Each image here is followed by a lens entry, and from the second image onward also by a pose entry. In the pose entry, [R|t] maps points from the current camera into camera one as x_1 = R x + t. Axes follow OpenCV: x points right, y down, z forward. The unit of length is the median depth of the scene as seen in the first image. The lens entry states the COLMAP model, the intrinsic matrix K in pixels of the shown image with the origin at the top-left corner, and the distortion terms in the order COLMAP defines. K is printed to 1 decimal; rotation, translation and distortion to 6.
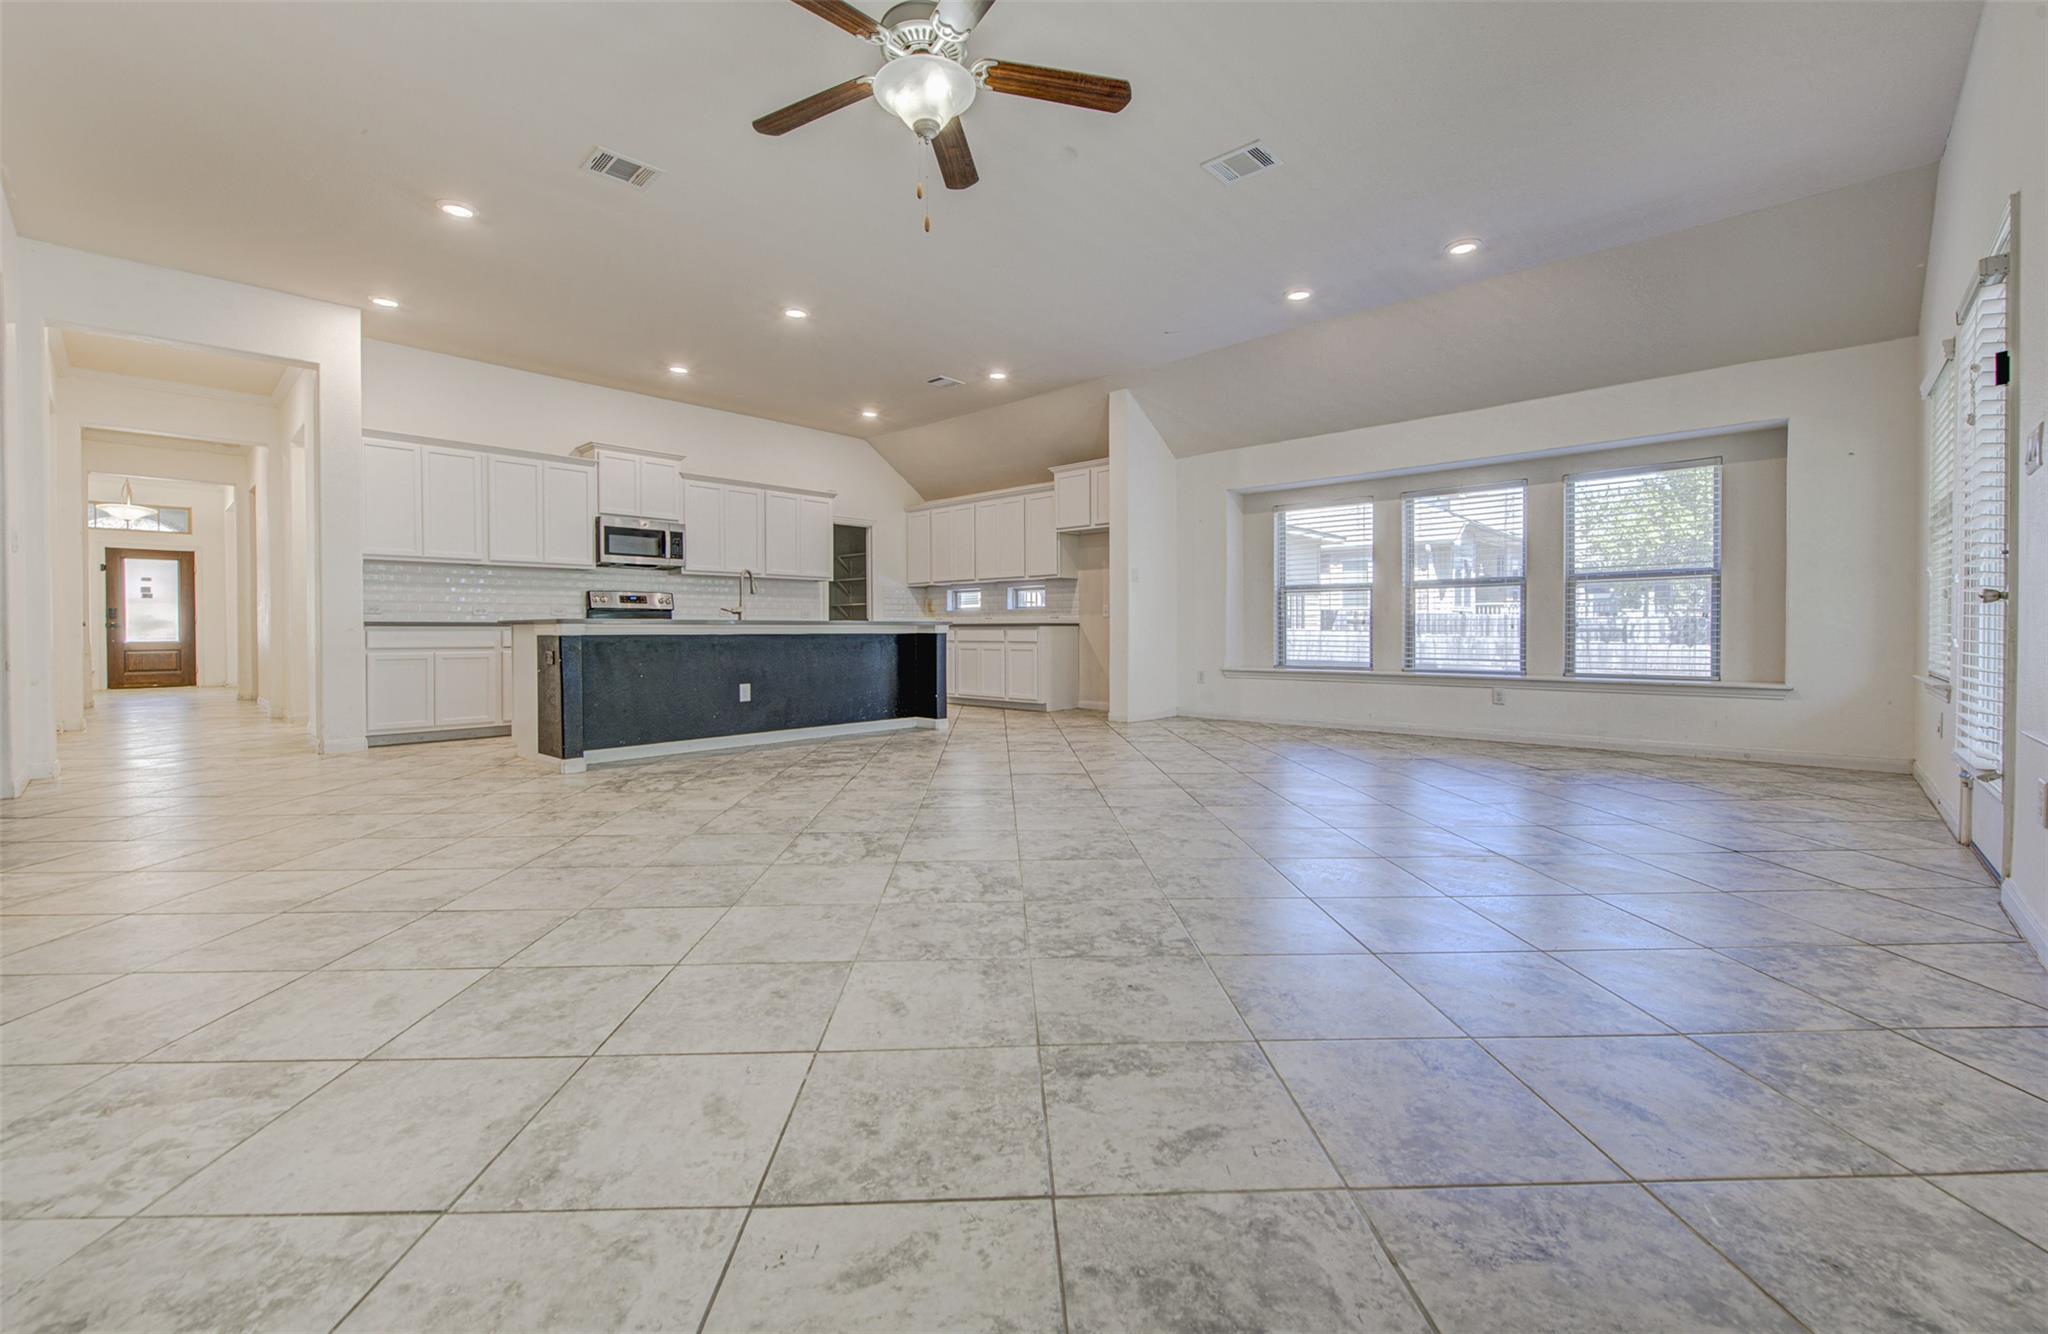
lens RADIAL K [[853.5, 0, 1025.1], [0, 853.5, 621.3], [0, 0, 1]] dist [0.014526, -0.001031]
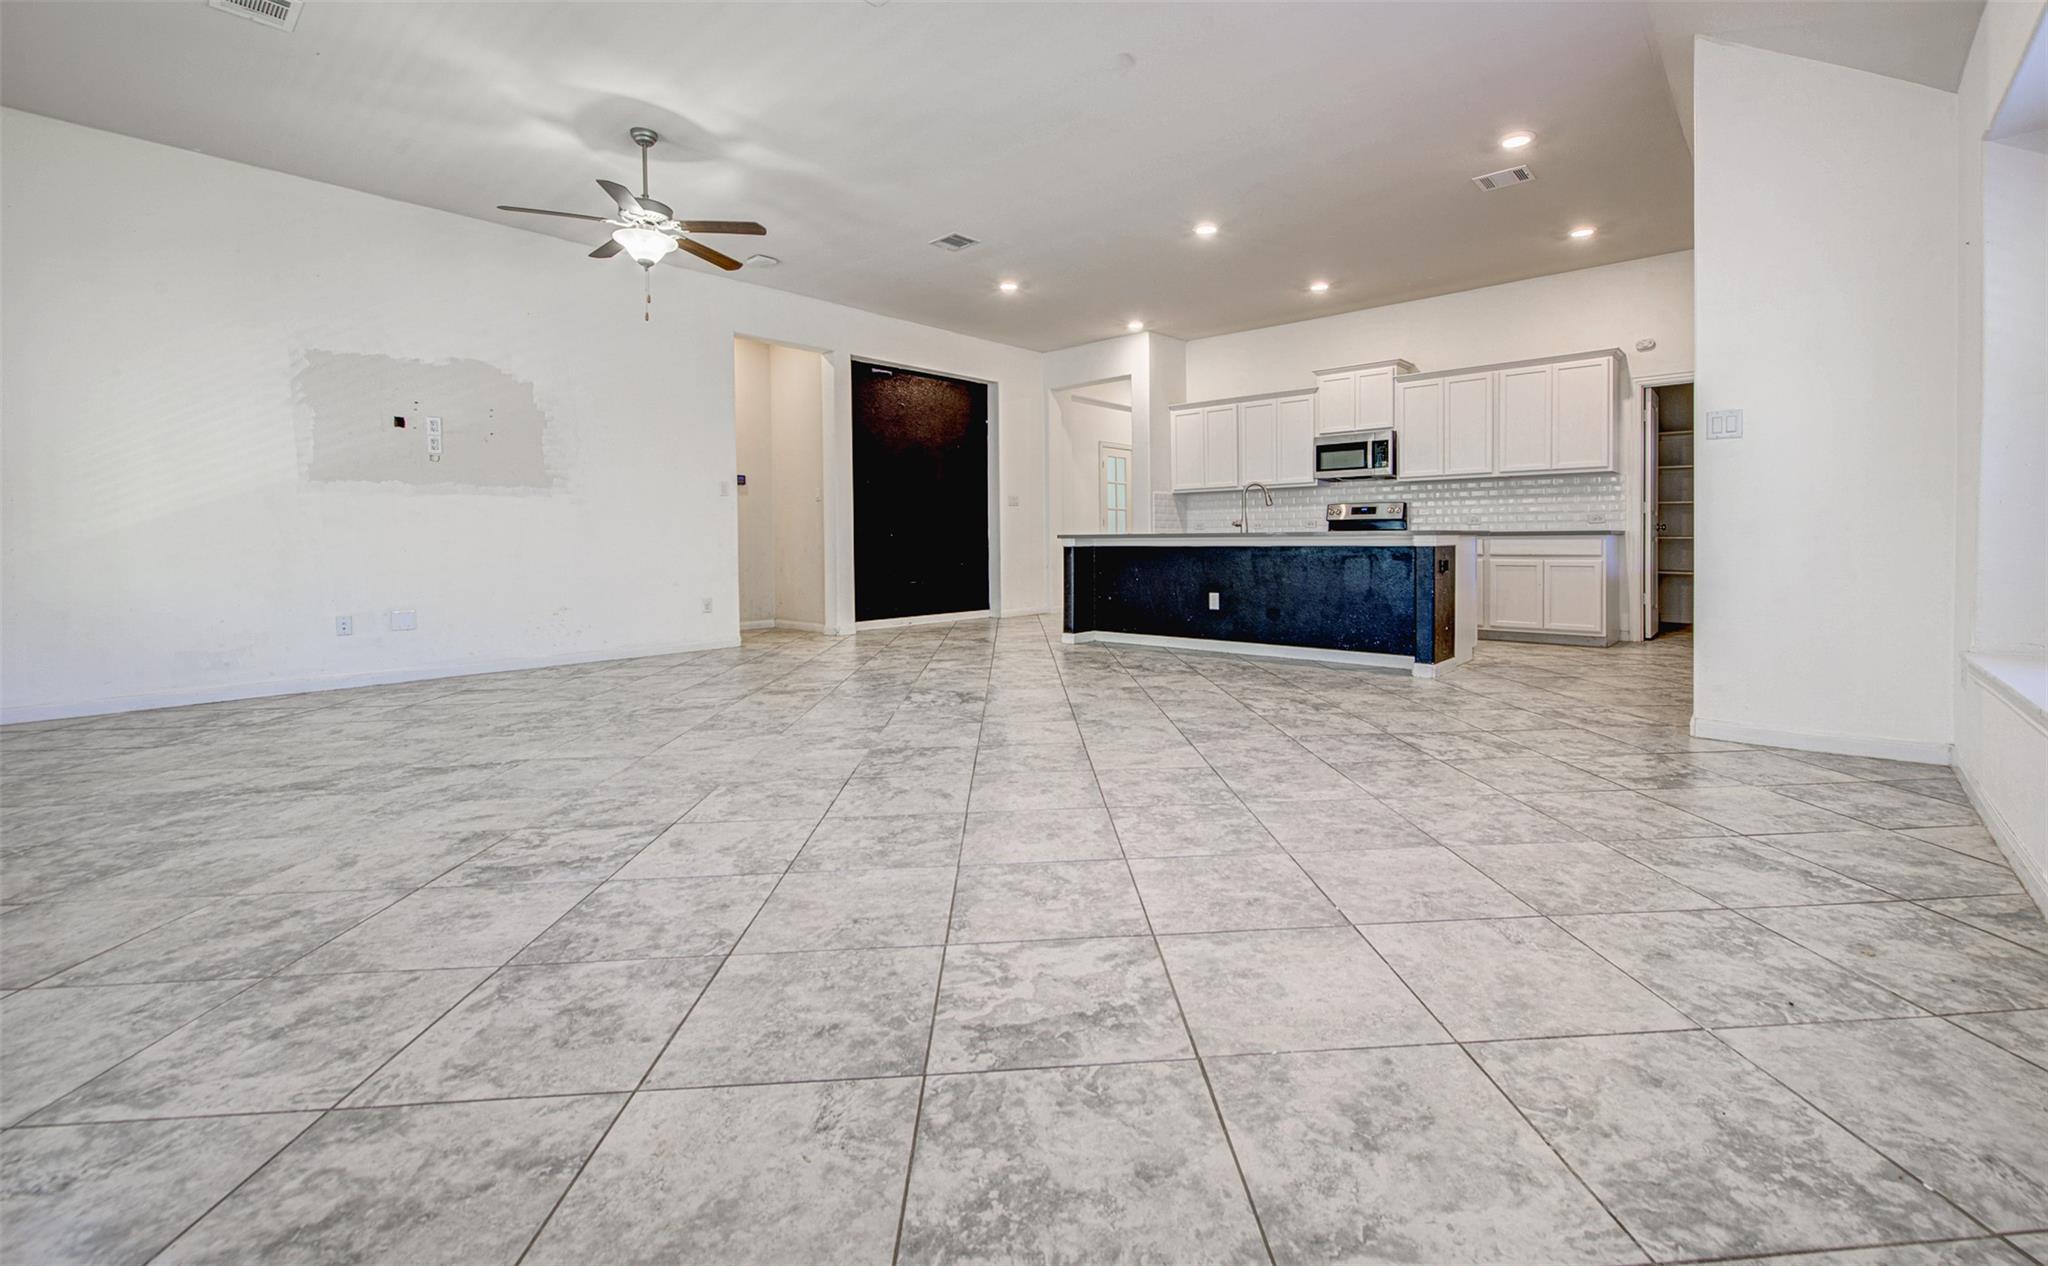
lens RADIAL K [[848.8, 0, 1075.6], [0, 848.8, 573.8], [0, 0, 1]] dist [-0.013423, 0.000259]
pose [[0.042806, 0.040399, -0.998266, 0.551671], [0.017190, 0.999004, 0.041166, 0.002695], [0.998936, -0.018923, 0.042069, 0.605074]]
